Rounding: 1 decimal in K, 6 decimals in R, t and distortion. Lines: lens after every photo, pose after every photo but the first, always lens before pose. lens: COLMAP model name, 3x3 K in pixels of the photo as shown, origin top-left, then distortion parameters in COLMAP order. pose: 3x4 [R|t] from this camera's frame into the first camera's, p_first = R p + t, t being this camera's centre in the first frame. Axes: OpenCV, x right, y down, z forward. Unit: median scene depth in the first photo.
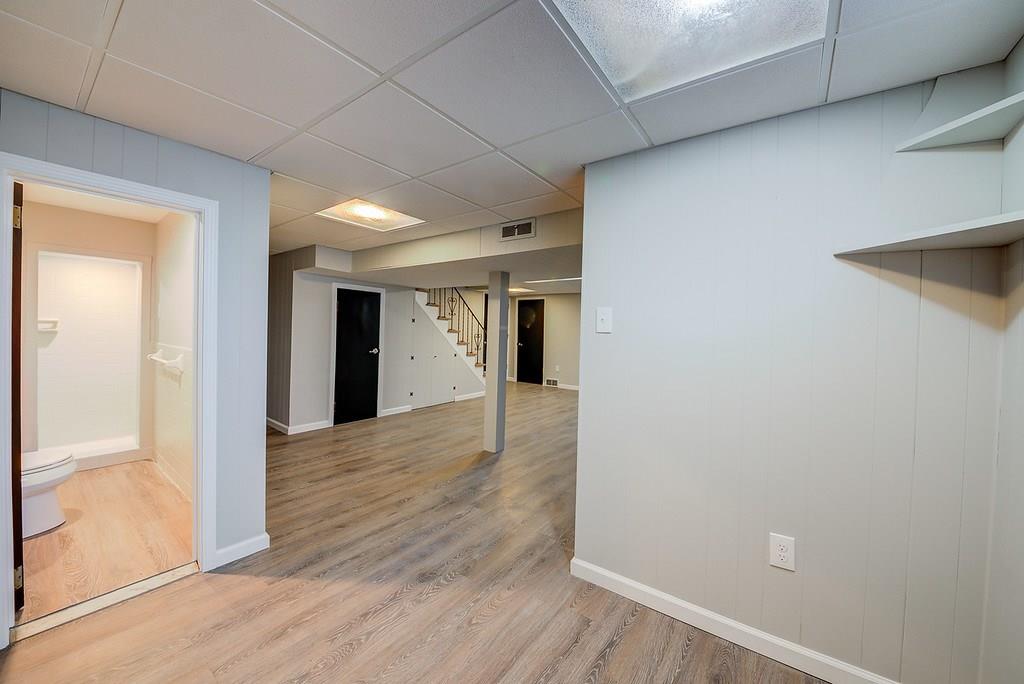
lens RADIAL K [[364.6, 0, 513.3], [0, 364.6, 338.7], [0, 0, 1]] dist [-0.002454, -0.005348]
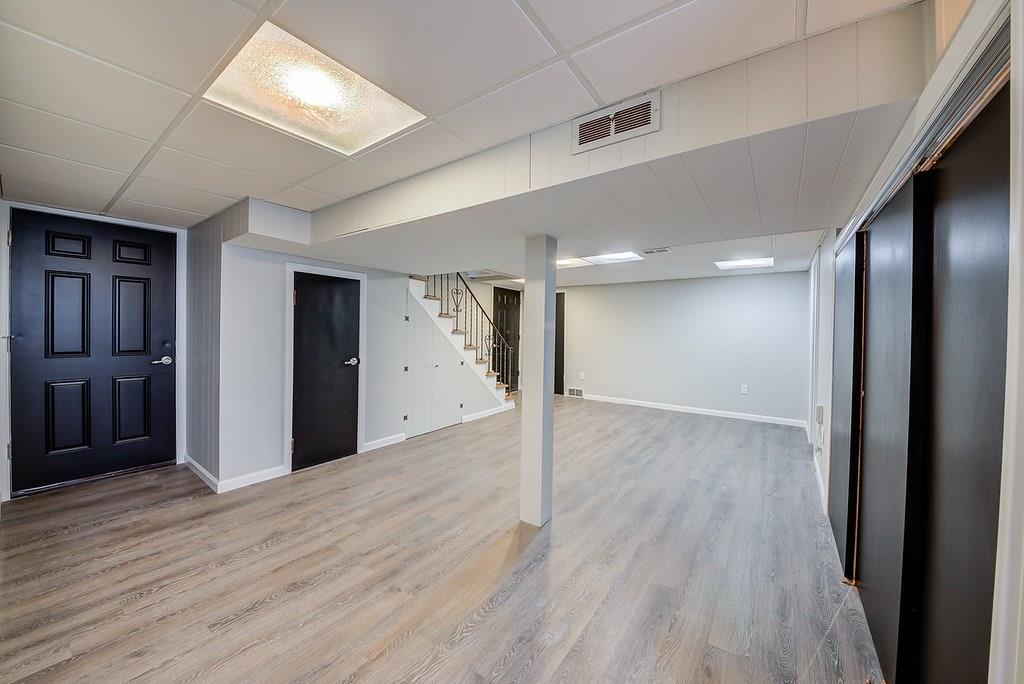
lens RADIAL K [[364.6, 0, 508.9], [0, 364.6, 340.2], [0, 0, 1]] dist [-0.002454, -0.005348]
pose [[0.999917, -0.012805, 0.001178, -0.091124], [0.012800, 0.999907, 0.004757, -0.009068], [-0.001239, -0.004742, 0.999988, 0.345971]]
